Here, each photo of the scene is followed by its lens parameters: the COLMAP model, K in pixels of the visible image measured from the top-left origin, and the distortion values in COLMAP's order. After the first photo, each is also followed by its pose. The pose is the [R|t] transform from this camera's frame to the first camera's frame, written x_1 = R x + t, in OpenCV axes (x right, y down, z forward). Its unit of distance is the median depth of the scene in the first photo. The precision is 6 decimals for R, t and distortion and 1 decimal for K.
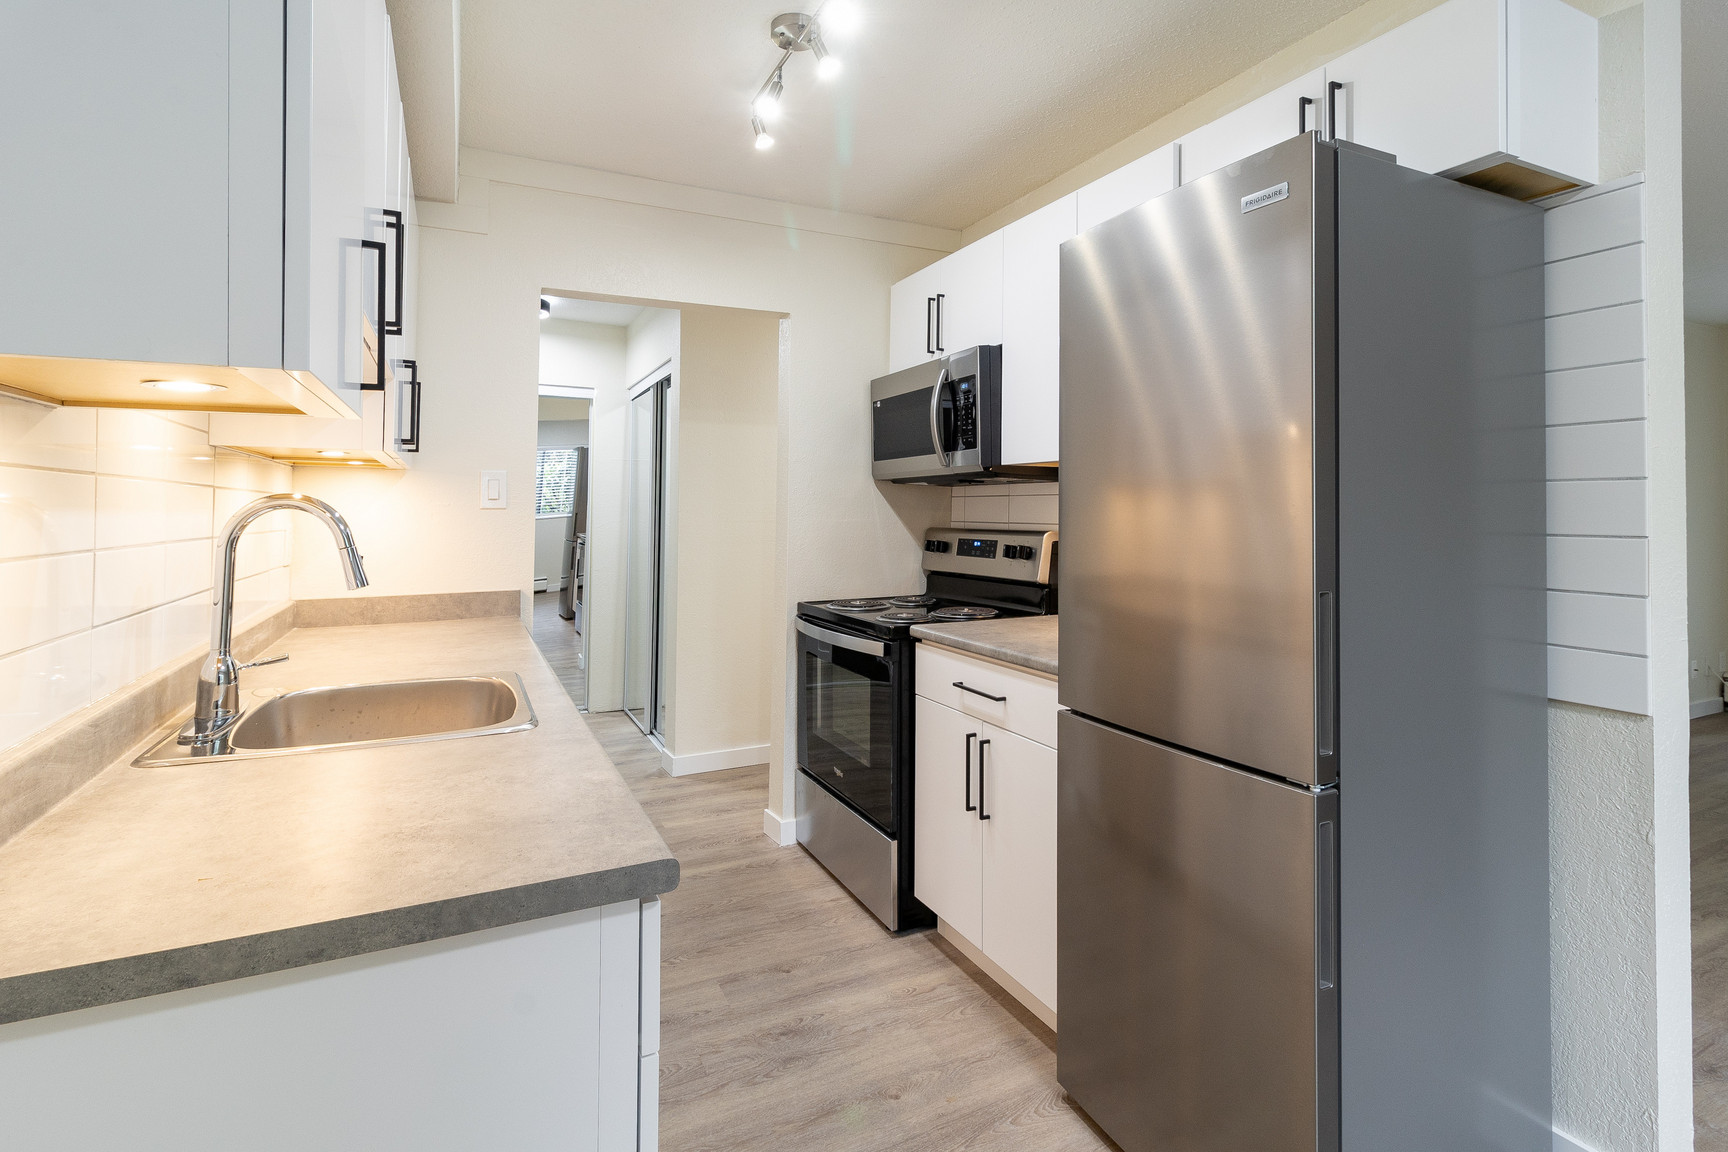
lens RADIAL K [[827.9, 0, 862.4], [0, 827.9, 496.9], [0, 0, 1]] dist [0.002048, -0.000460]
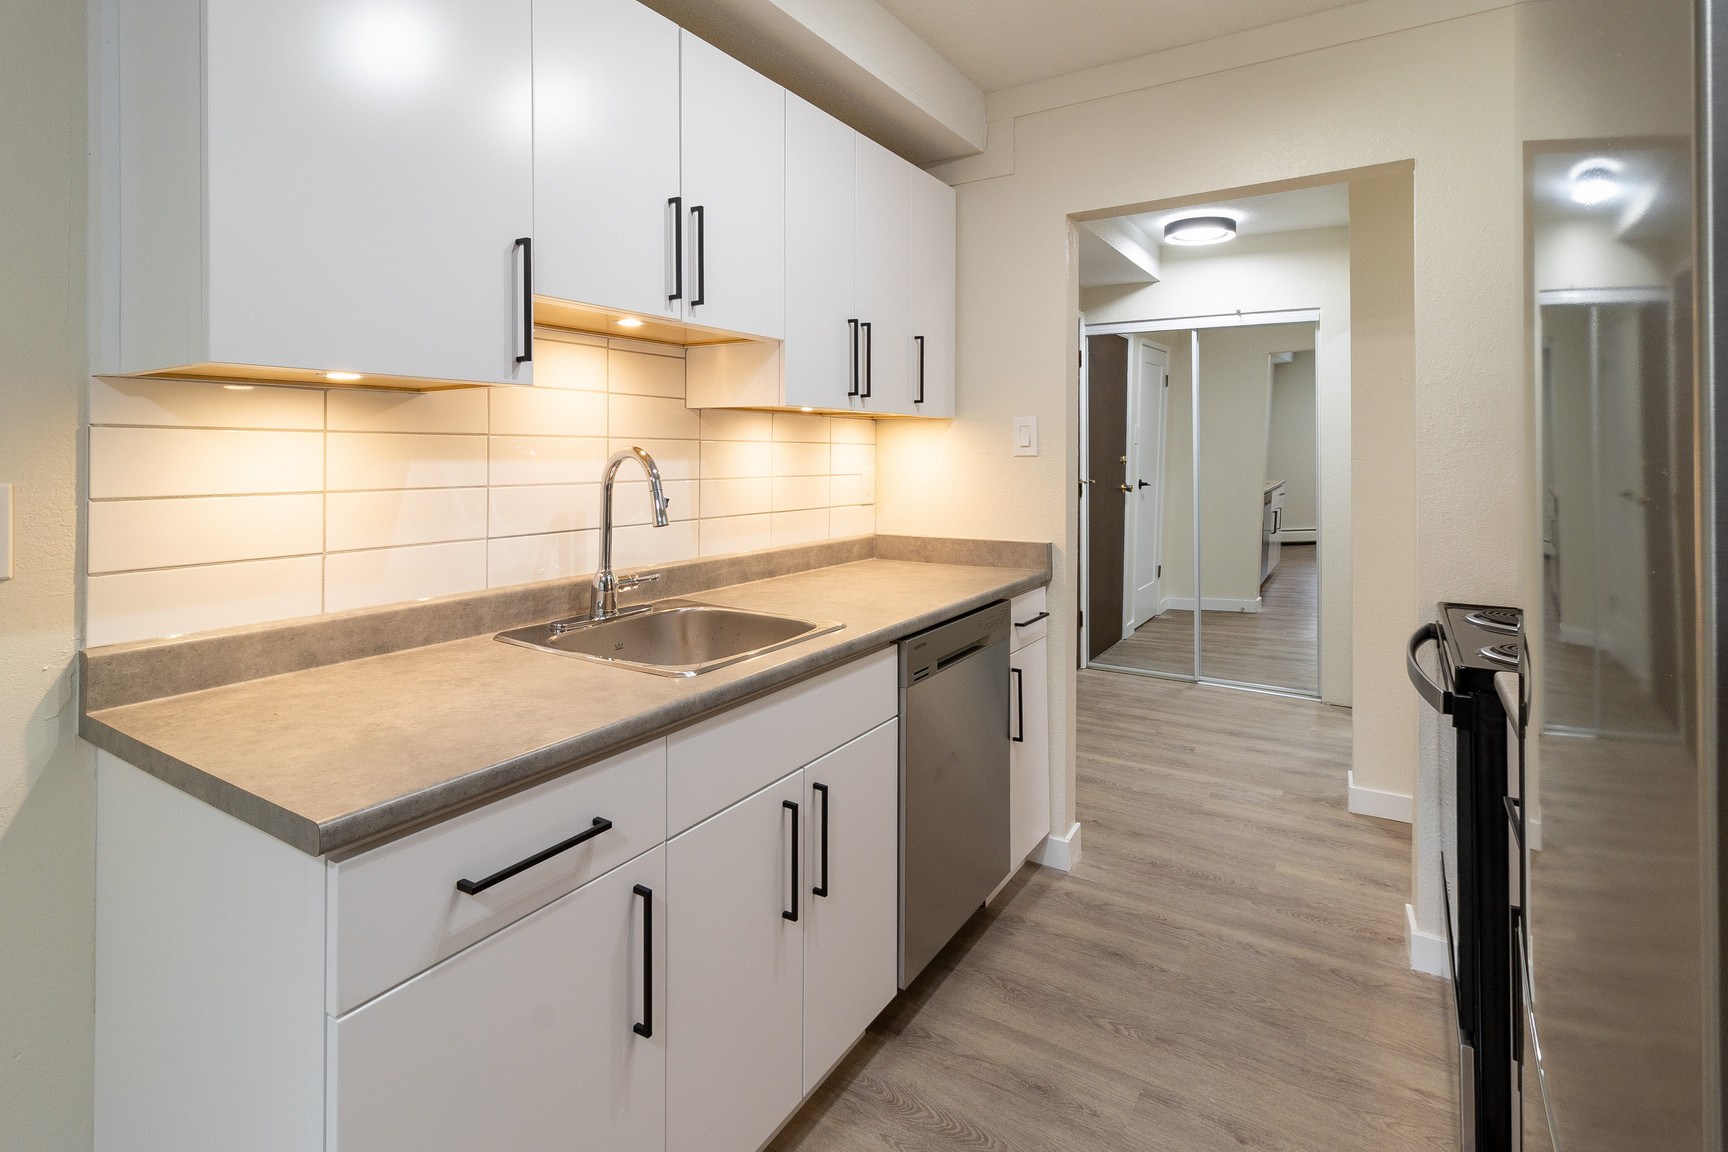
lens RADIAL K [[850.9, 0, 858.1], [0, 850.9, 439.8], [0, 0, 1]] dist [-0.002465, -0.000854]
pose [[0.520242, -0.012852, -0.853922, 0.297334], [0.011964, 0.999898, -0.007761, 0.000785], [0.853935, -0.006179, 0.520342, 0.320824]]
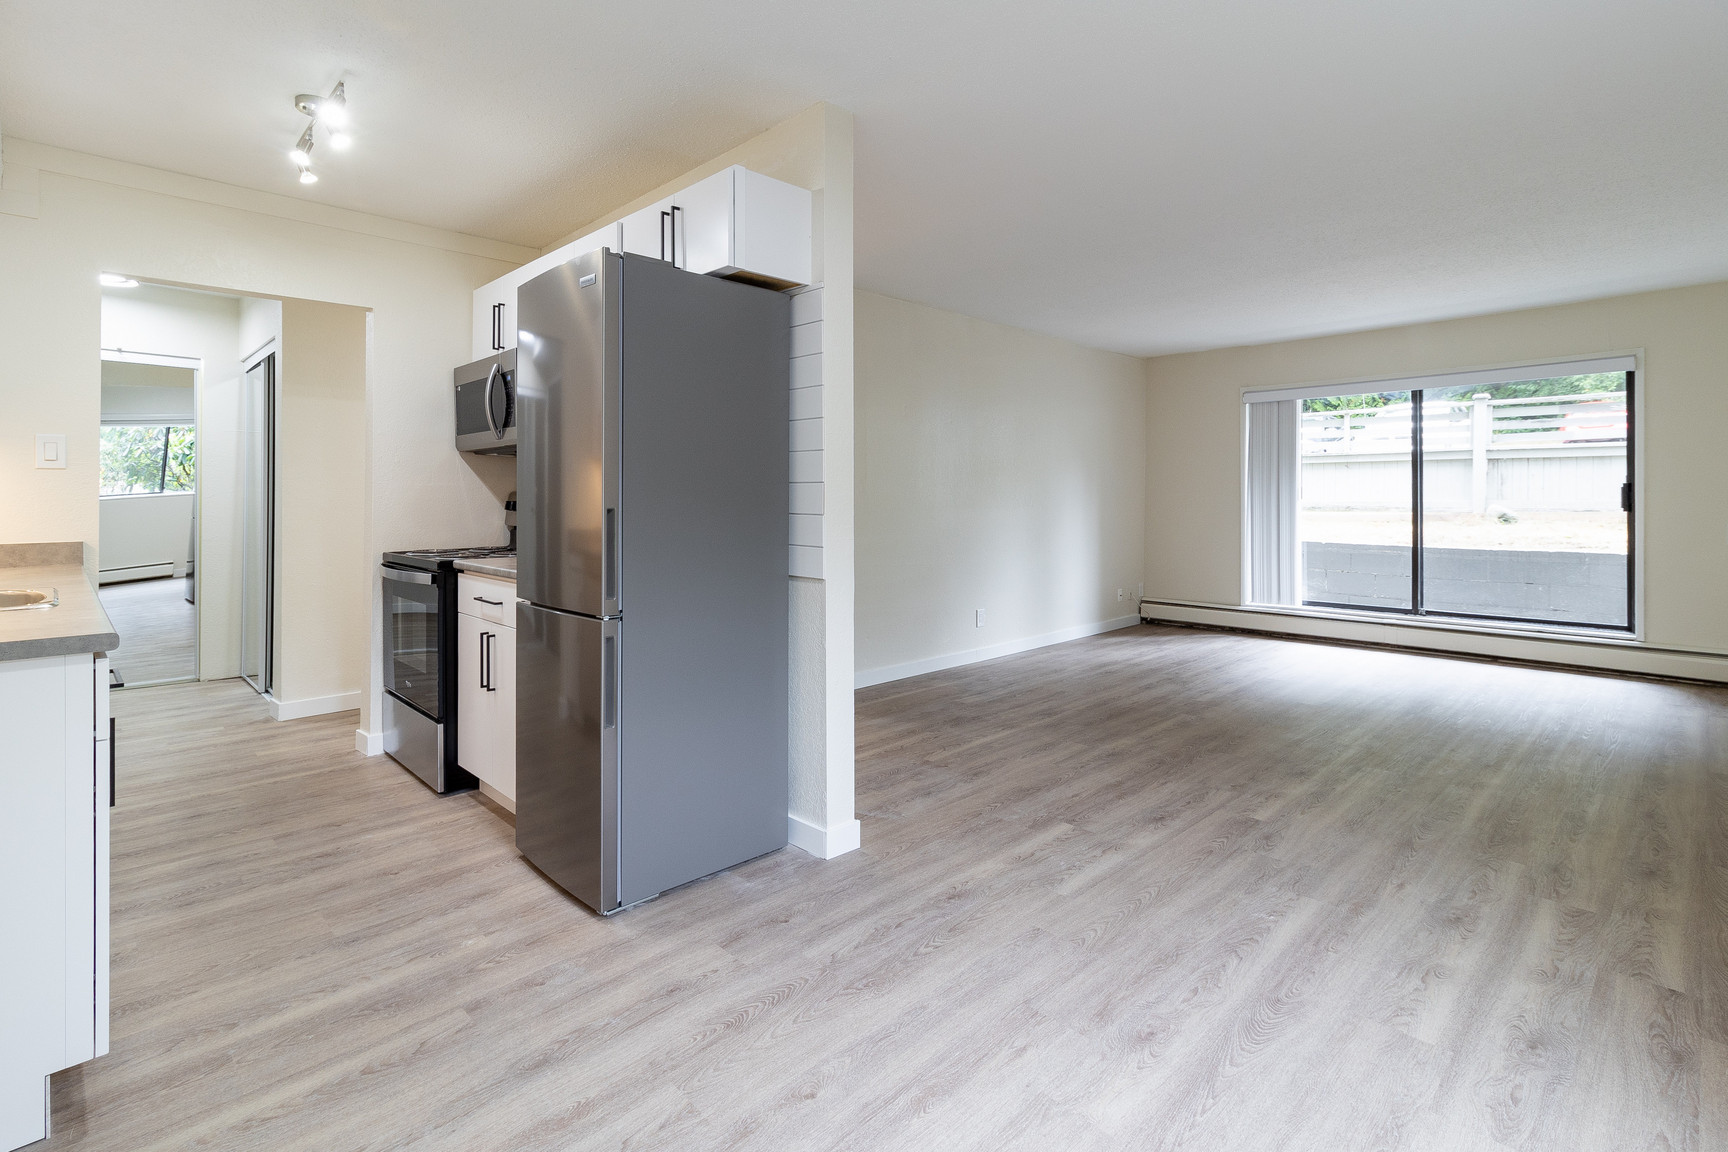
lens RADIAL K [[827.9, 0, 880.0], [0, 827.9, 504.2], [0, 0, 1]] dist [0.002048, -0.000460]
pose [[0.947526, -0.002314, 0.319669, 0.256196], [-0.006241, 0.999649, 0.025736, 0.026421], [-0.319617, -0.026381, 0.947180, -0.417256]]
